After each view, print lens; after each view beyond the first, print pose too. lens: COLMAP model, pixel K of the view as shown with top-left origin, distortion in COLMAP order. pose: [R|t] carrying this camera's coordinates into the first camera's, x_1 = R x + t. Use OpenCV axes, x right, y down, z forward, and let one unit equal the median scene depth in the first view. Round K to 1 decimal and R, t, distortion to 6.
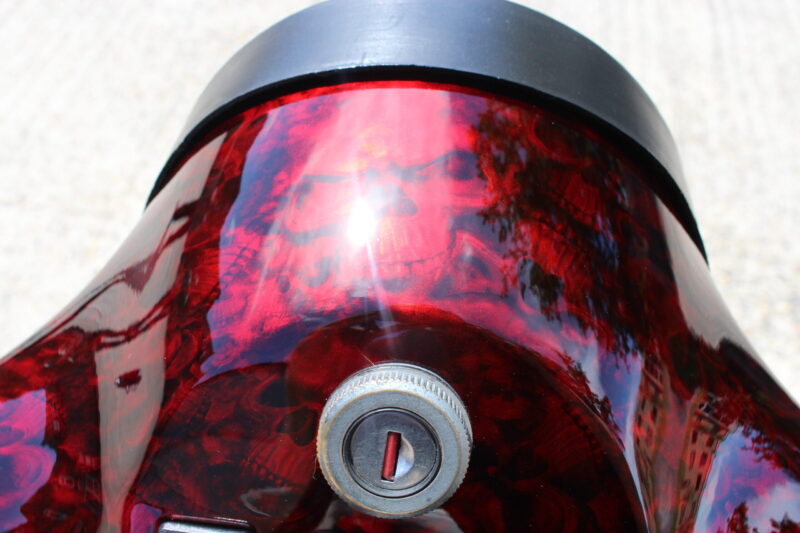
lens RADIAL K [[708.7, 0, 396.2], [0, 708.7, 265.3], [0, 0, 1]] dist [-0.070839, 0.007296]
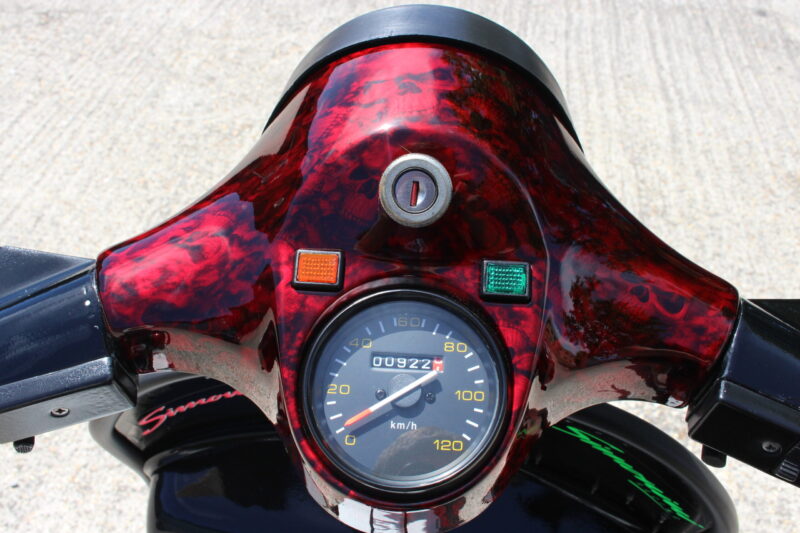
lens RADIAL K [[708.7, 0, 402.4], [0, 708.7, 267.6], [0, 0, 1]] dist [-0.070839, 0.007296]
pose [[0.999165, -0.025849, 0.031633, -0.105447], [0.030019, 0.989782, -0.139396, 0.708637], [-0.027707, 0.140230, 0.989731, -0.974250]]
